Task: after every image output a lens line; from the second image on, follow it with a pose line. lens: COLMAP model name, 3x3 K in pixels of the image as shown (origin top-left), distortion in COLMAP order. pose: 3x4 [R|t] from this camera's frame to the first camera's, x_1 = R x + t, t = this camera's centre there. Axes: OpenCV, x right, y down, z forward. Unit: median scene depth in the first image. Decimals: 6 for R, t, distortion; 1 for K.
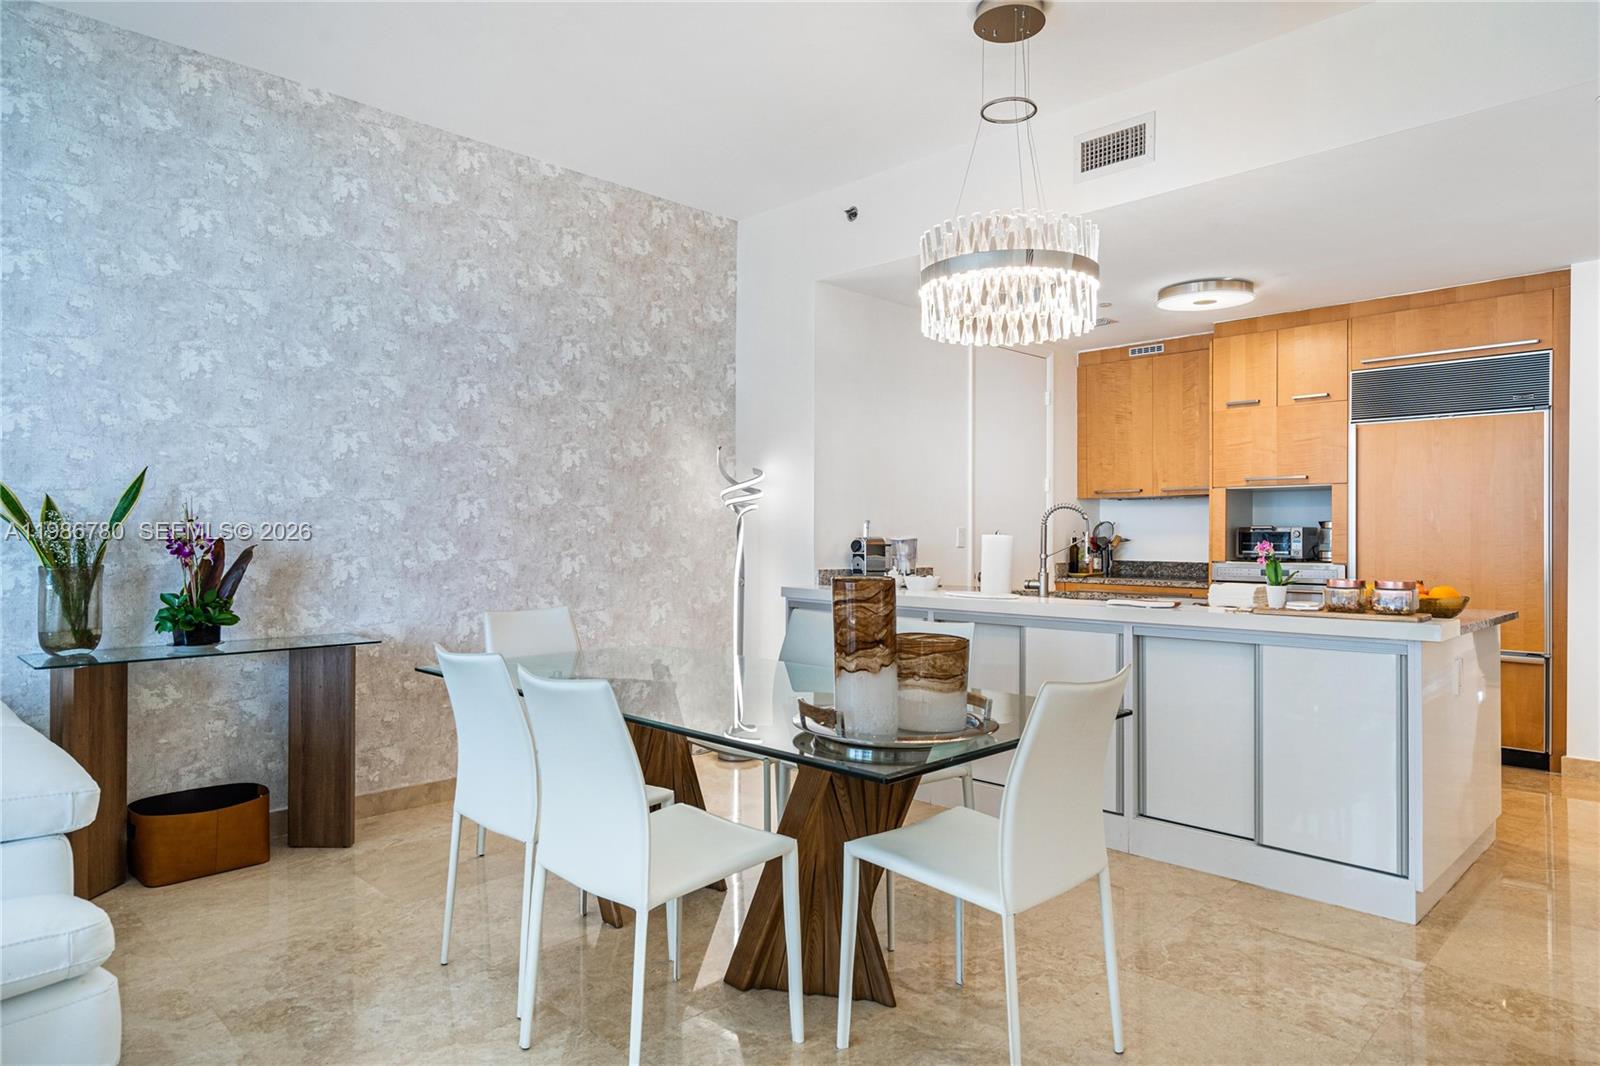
lens RADIAL K [[964.1, 0, 794.6], [0, 964.1, 542.0], [0, 0, 1]] dist [-0.000508, -0.002277]
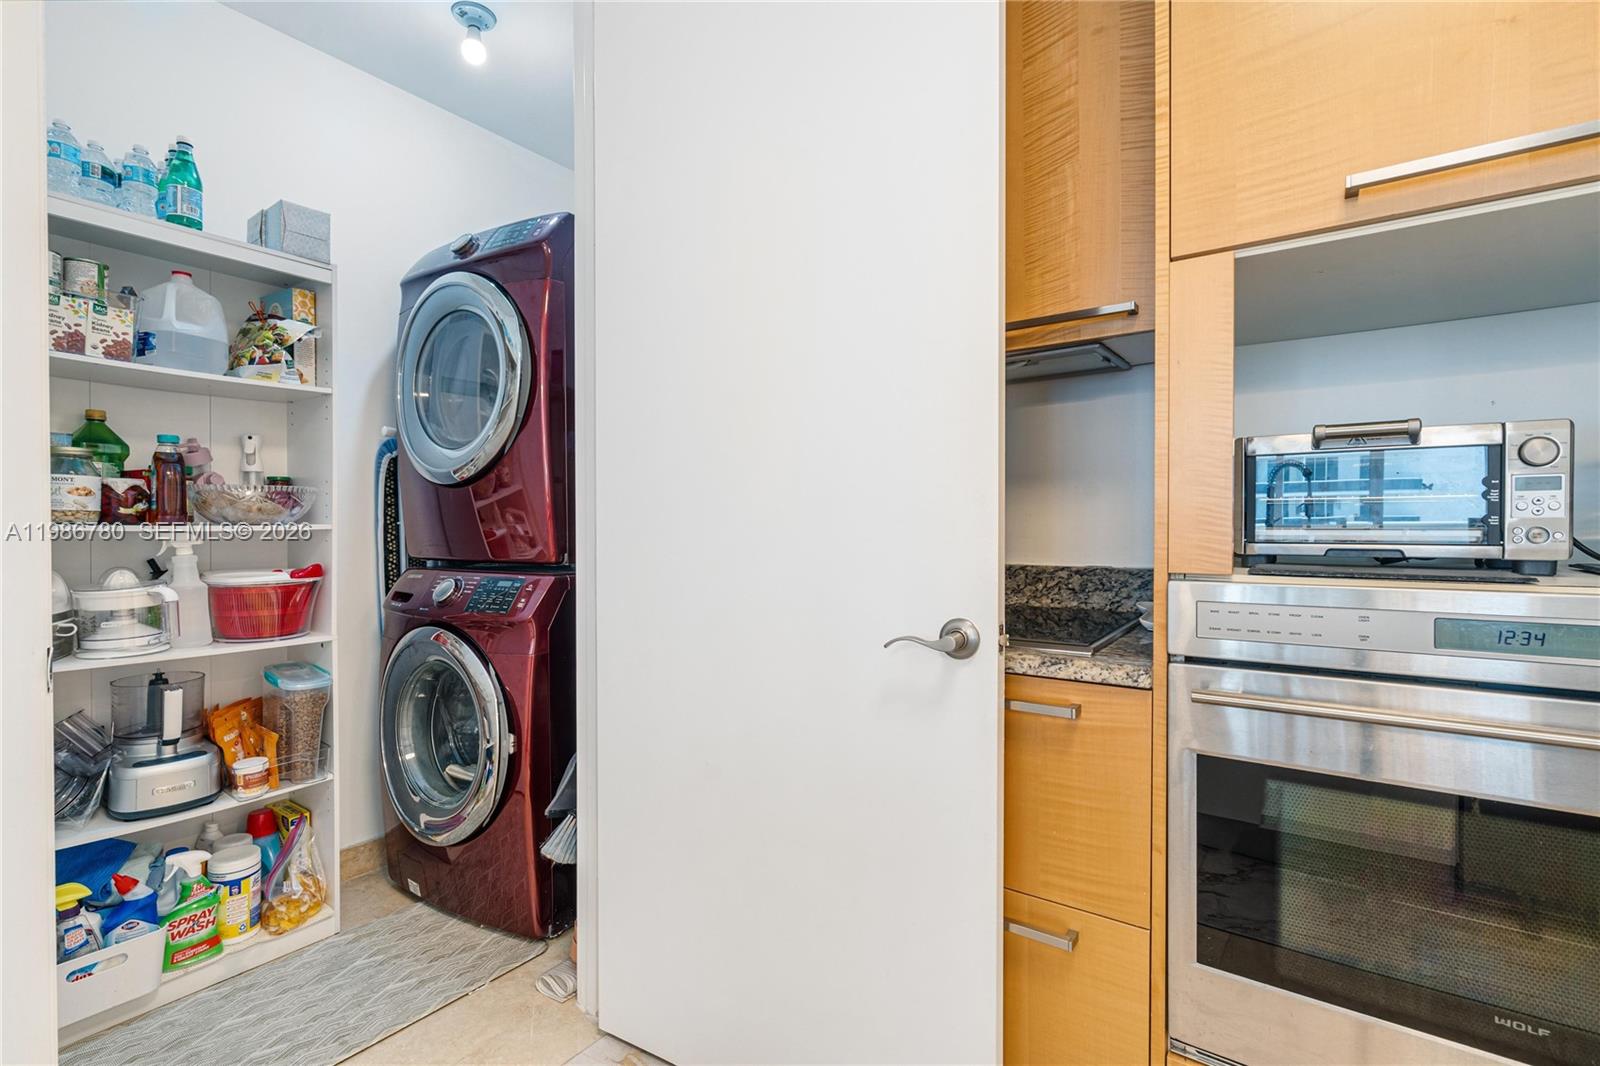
lens RADIAL K [[739.7, 0, 795.9], [0, 739.7, 538.9], [0, 0, 1]] dist [-0.005243, 0.001314]
pose [[0.986182, -0.002888, 0.165643, 0.318702], [0.001715, 0.999972, 0.007223, 0.010697], [-0.165659, -0.006839, 0.986159, 0.851650]]
